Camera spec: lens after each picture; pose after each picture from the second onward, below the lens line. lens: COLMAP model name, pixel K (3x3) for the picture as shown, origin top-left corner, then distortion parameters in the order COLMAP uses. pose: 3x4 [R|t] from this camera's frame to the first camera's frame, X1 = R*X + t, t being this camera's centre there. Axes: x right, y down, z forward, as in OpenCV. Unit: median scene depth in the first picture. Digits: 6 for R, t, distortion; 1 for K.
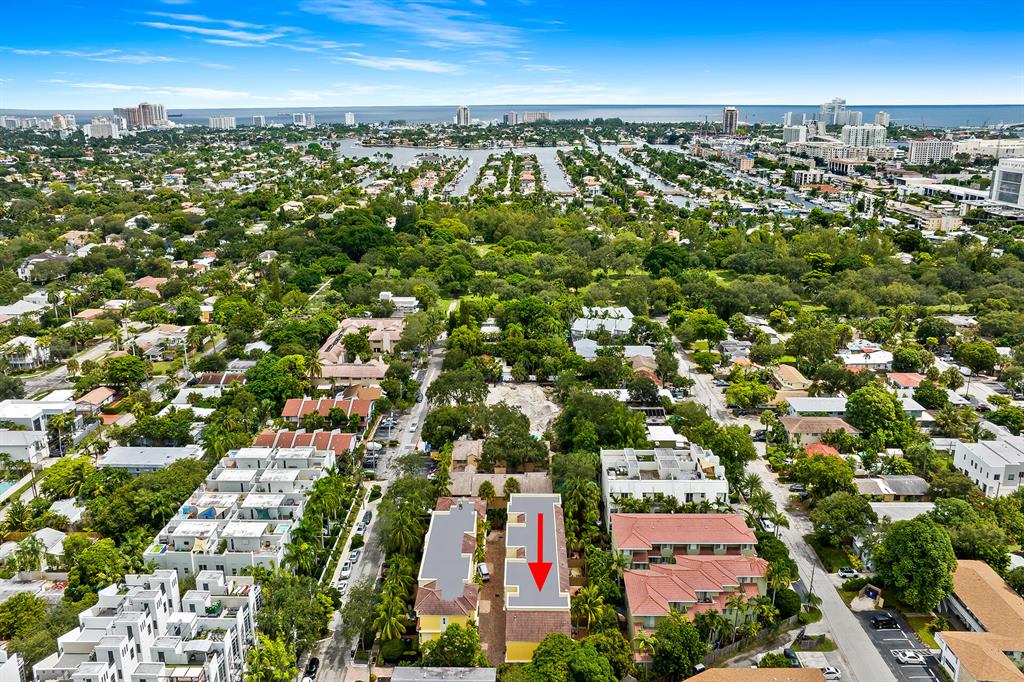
lens RADIAL K [[726.7, 0, 512.0], [0, 726.7, 341.0], [0, 0, 1]] dist [-0.031193, 0.027691]
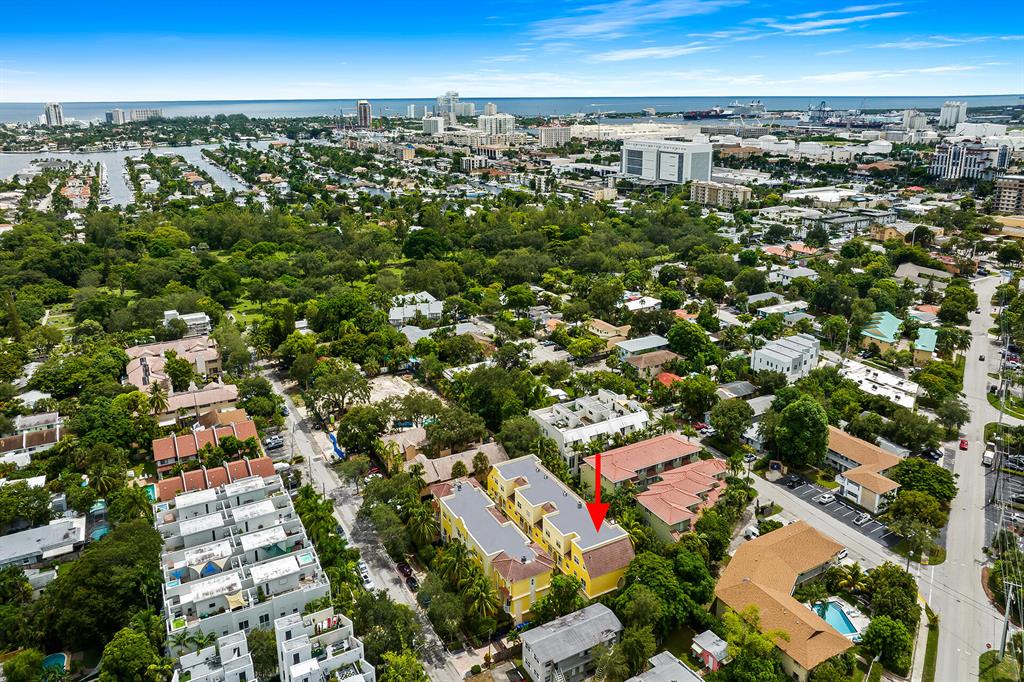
lens RADIAL K [[726.7, 0, 512.0], [0, 726.7, 341.0], [0, 0, 1]] dist [-0.031193, 0.027691]
pose [[0.863411, -0.163976, 0.477109, -0.293693], [0.160889, 0.985821, 0.047657, -0.007801], [-0.478159, 0.035614, 0.877551, 0.038874]]
